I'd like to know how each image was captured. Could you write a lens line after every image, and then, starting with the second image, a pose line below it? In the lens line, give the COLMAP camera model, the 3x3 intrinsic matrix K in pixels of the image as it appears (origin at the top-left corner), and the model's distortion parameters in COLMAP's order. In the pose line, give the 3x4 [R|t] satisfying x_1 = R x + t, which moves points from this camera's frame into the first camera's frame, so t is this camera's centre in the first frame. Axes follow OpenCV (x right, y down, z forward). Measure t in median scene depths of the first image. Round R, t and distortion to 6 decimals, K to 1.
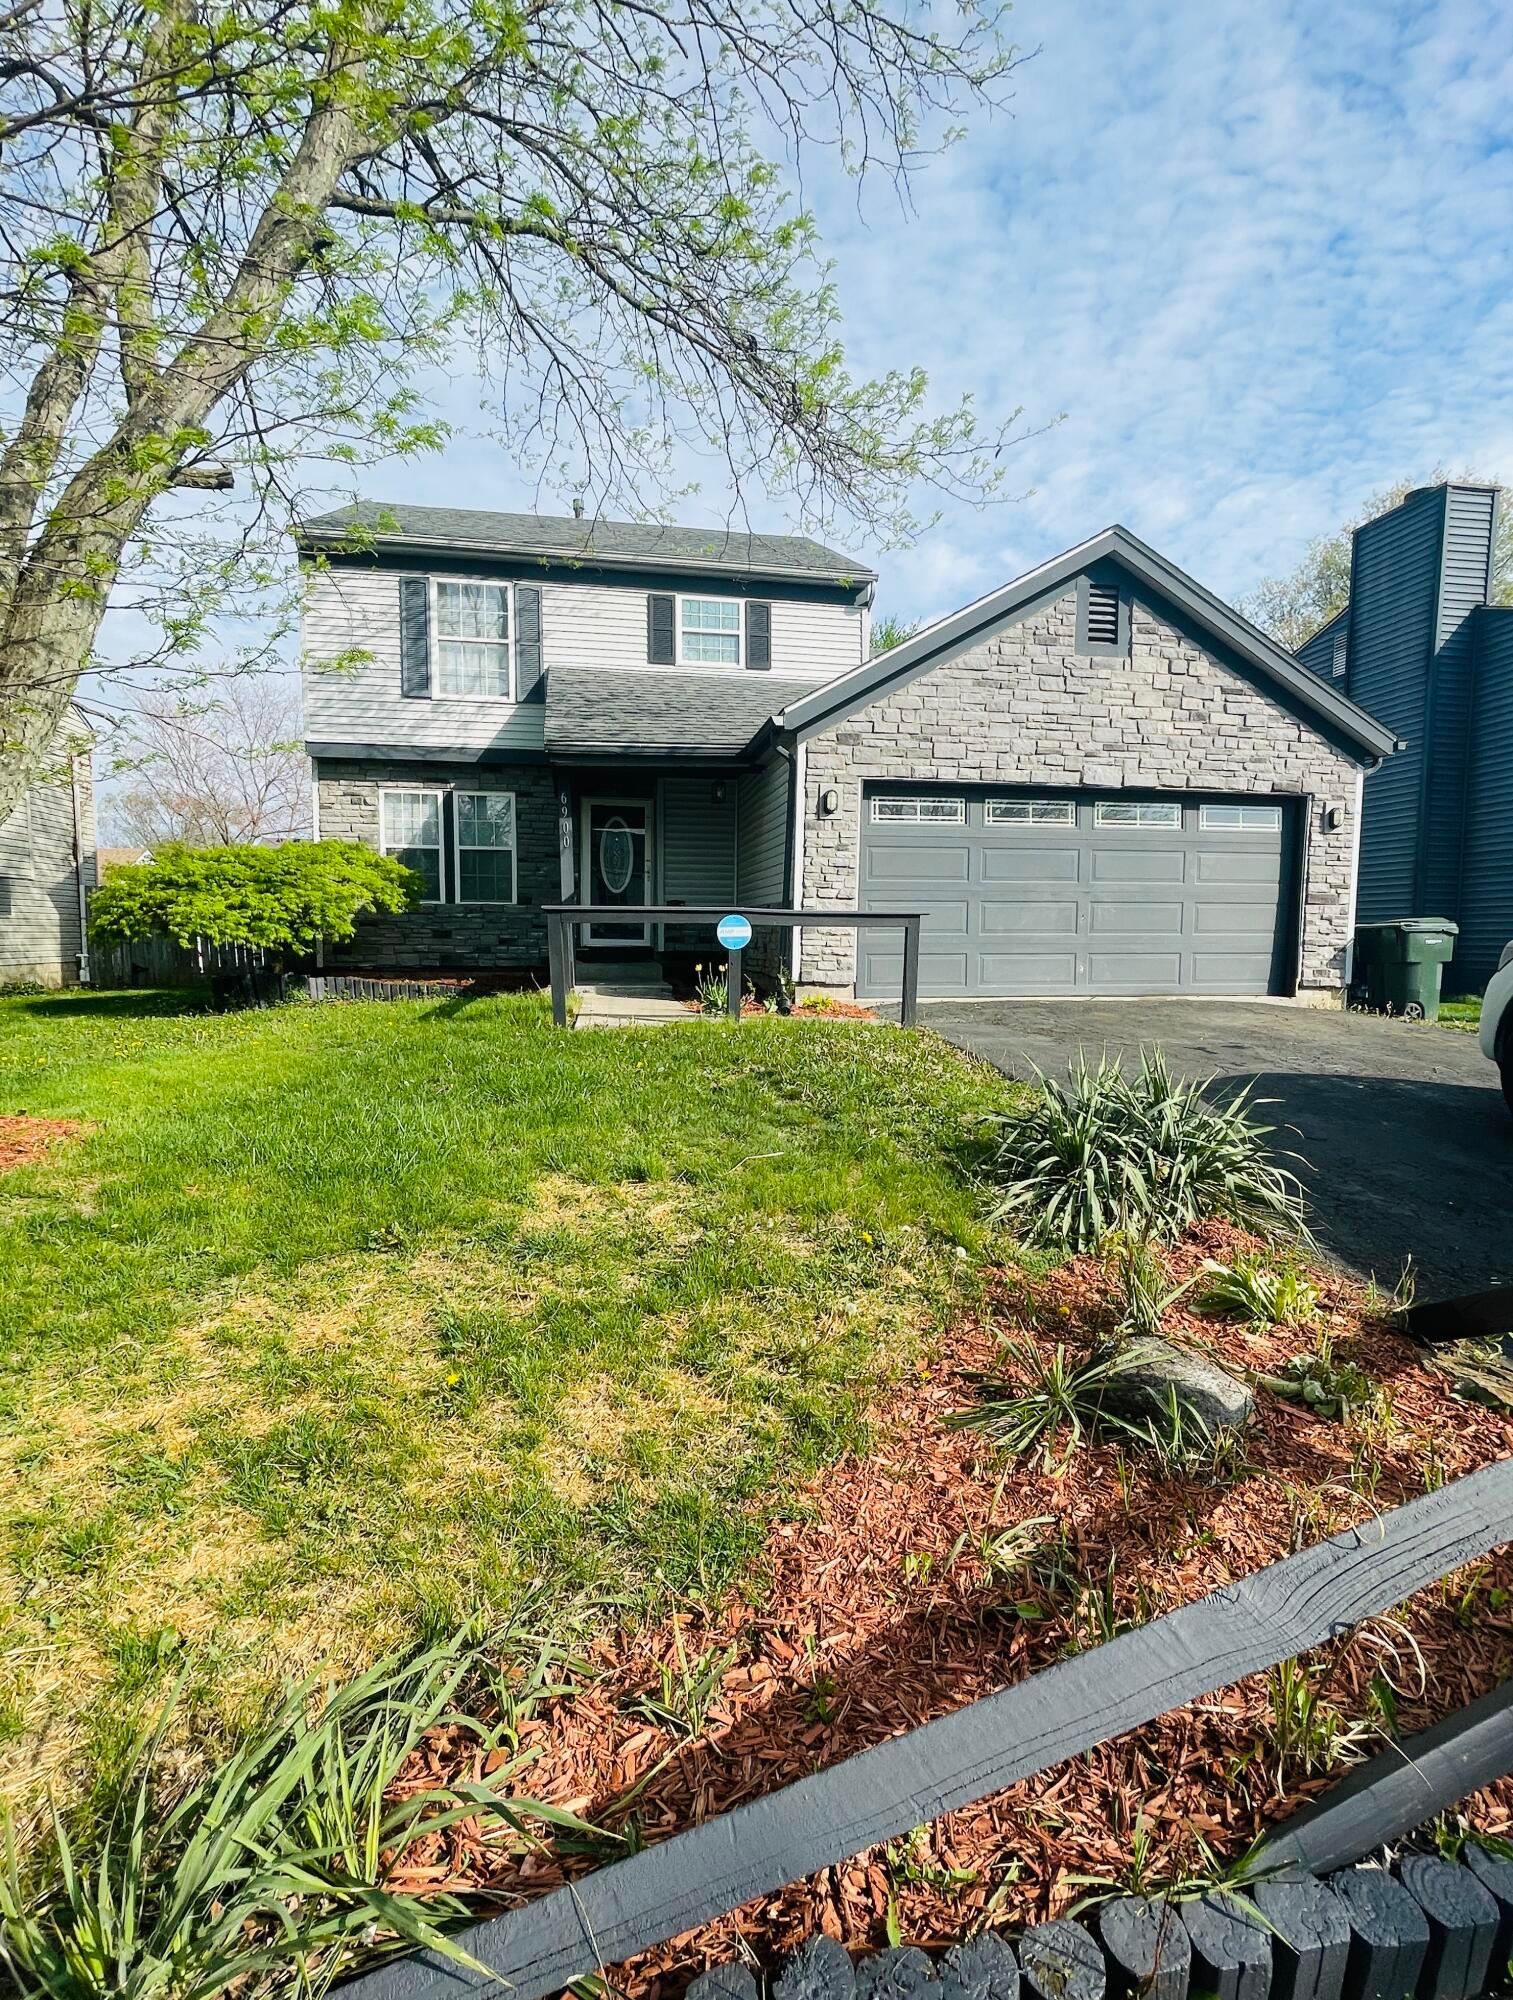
lens RADIAL K [[929.4, 0, 750.0], [0, 929.4, 999.2], [0, 0, 1]] dist [-0.009708, -0.000472]
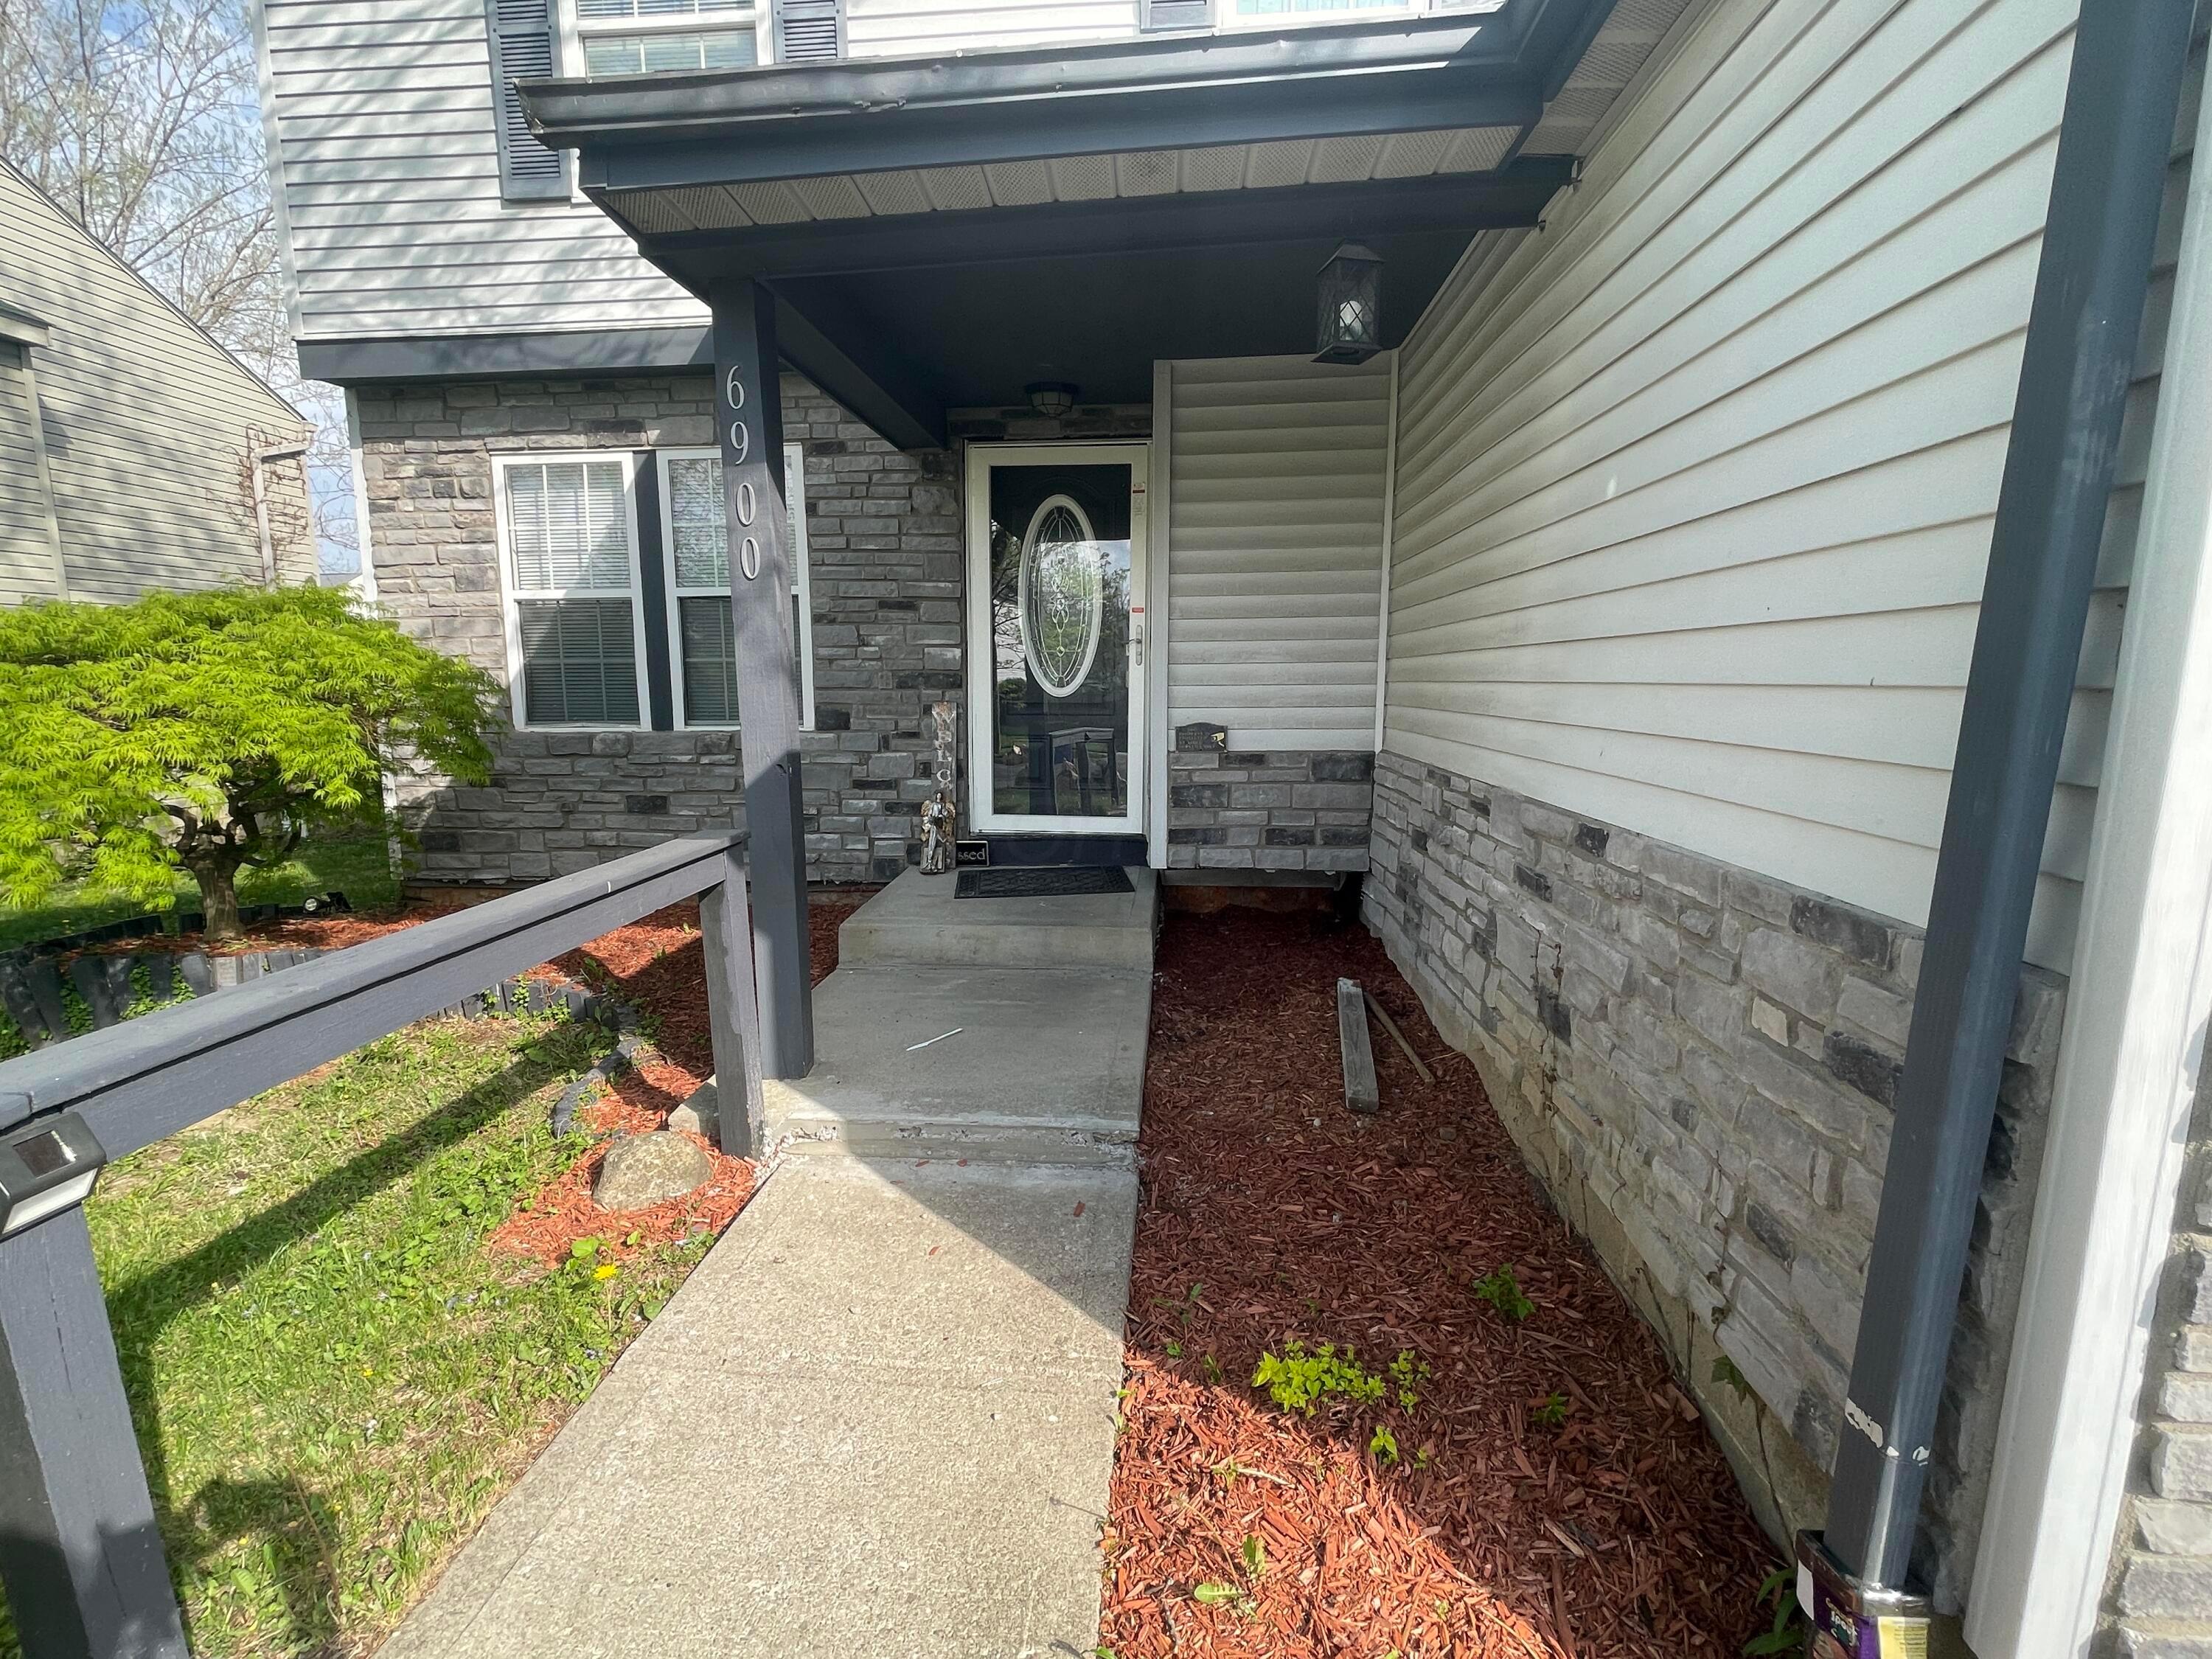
lens RADIAL K [[1036.3, 0, 1086.1], [0, 1036.3, 832.5], [0, 0, 1]] dist [0.010043, 0.002772]
pose [[0.959386, 0.027741, -0.280730, -0.011886], [-0.004967, 0.996660, 0.081512, -0.122509], [0.282053, -0.076808, 0.956319, 0.769387]]
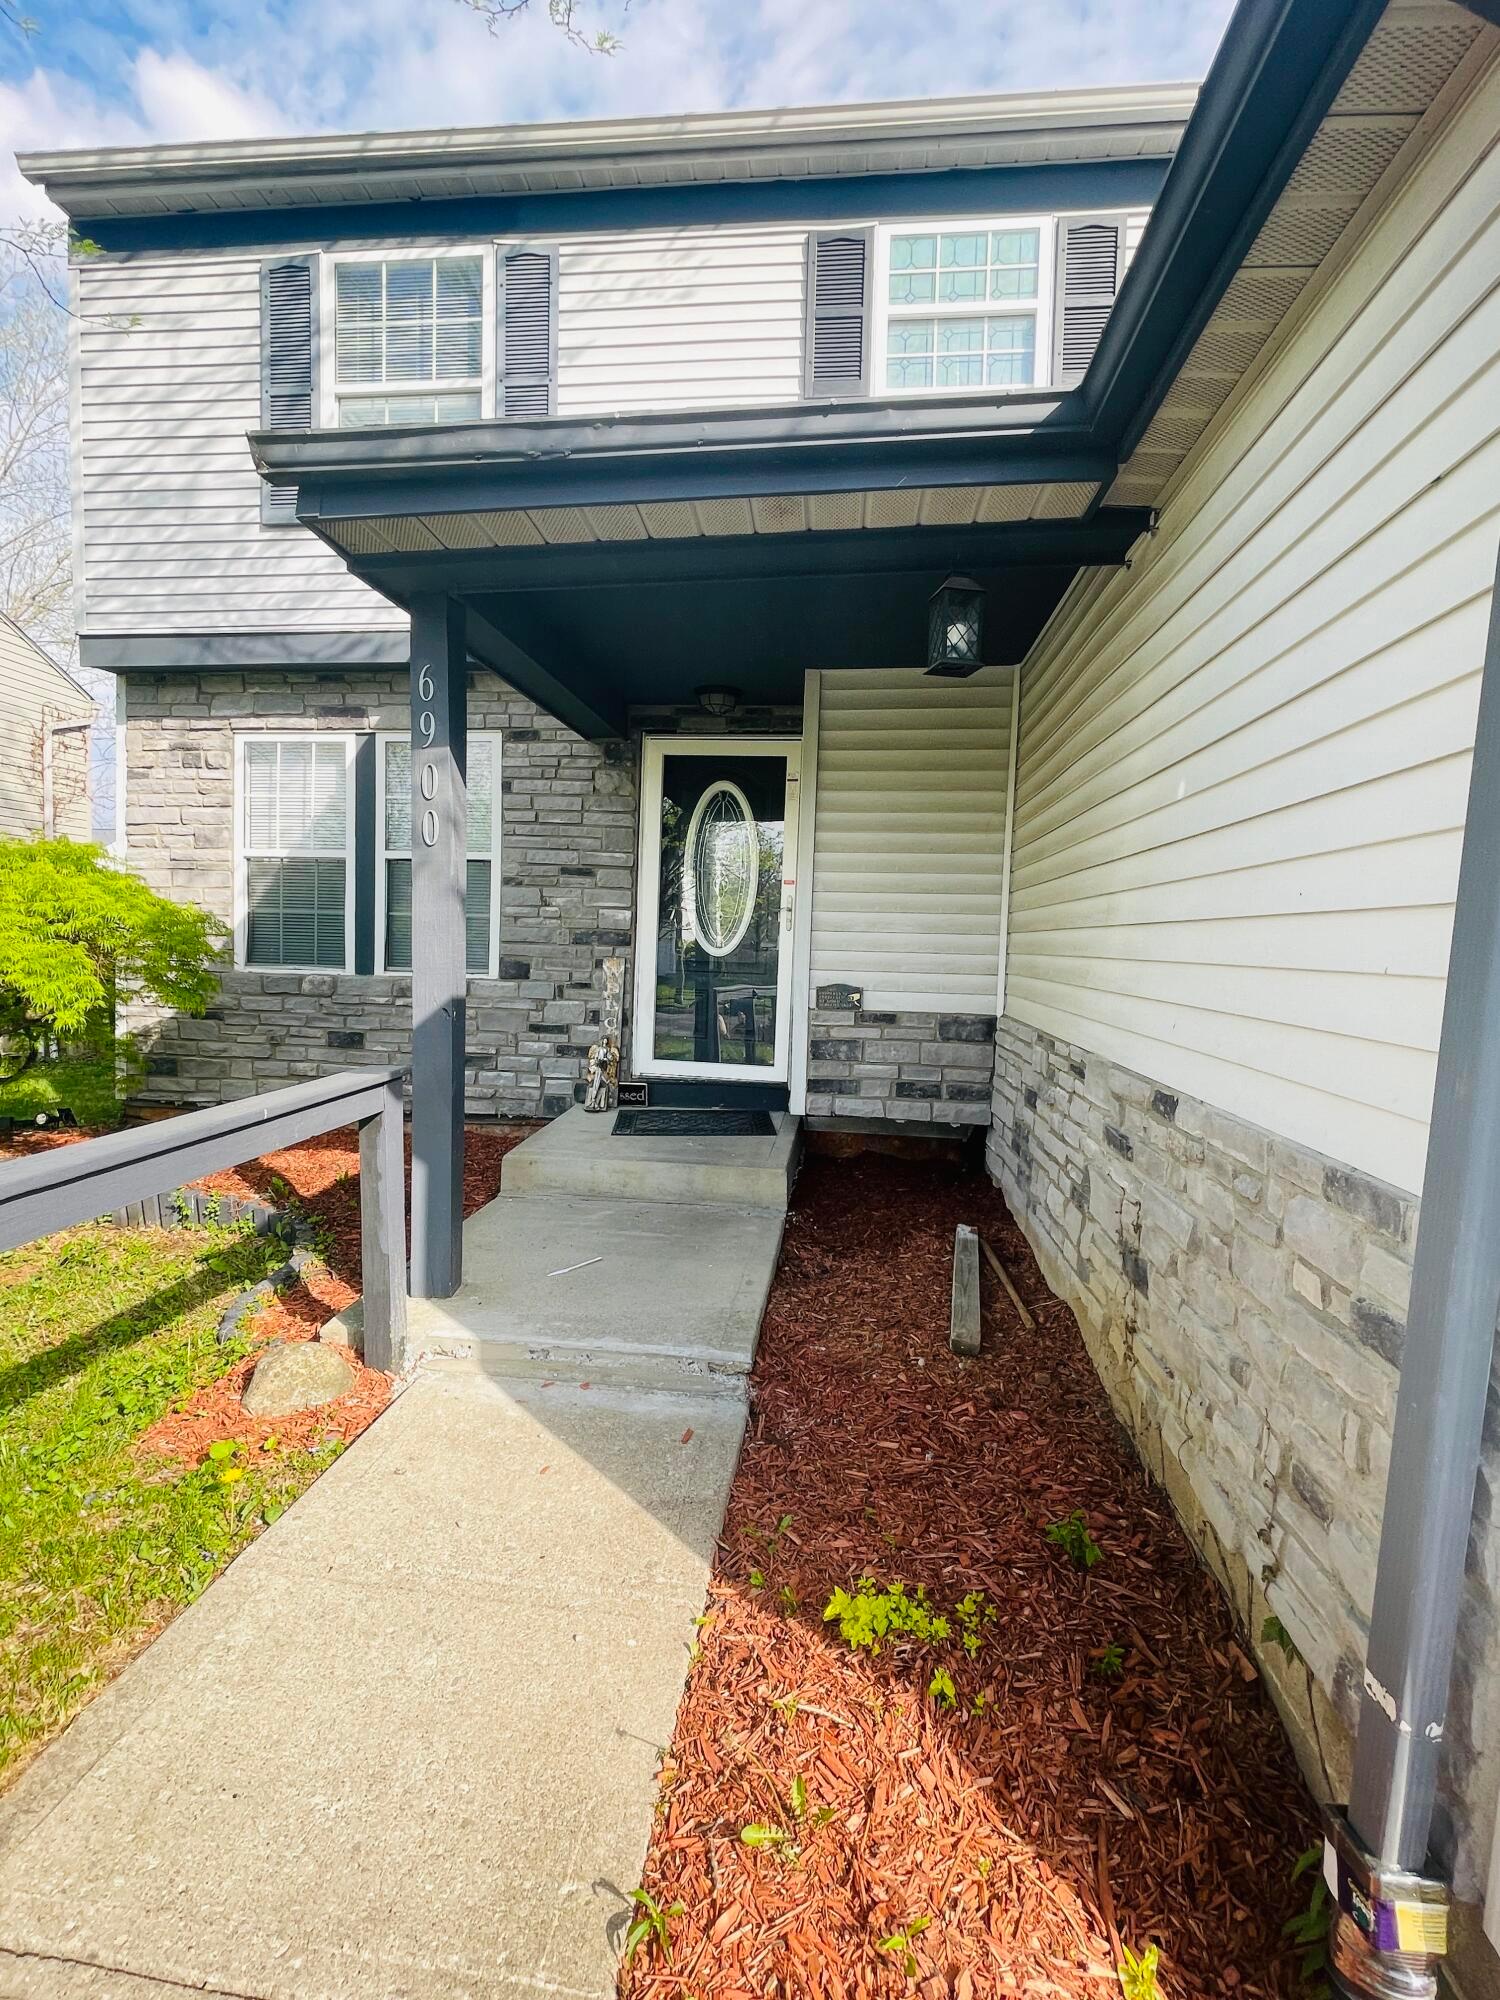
lens RADIAL K [[937.0, 0, 738.9], [0, 937.0, 992.7], [0, 0, 1]] dist [0.010043, 0.002772]
pose [[0.950111, 0.035545, -0.309880, 0.003744], [-0.040380, 0.999142, -0.009198, -0.123538], [0.309287, 0.021252, 0.950731, 0.774472]]
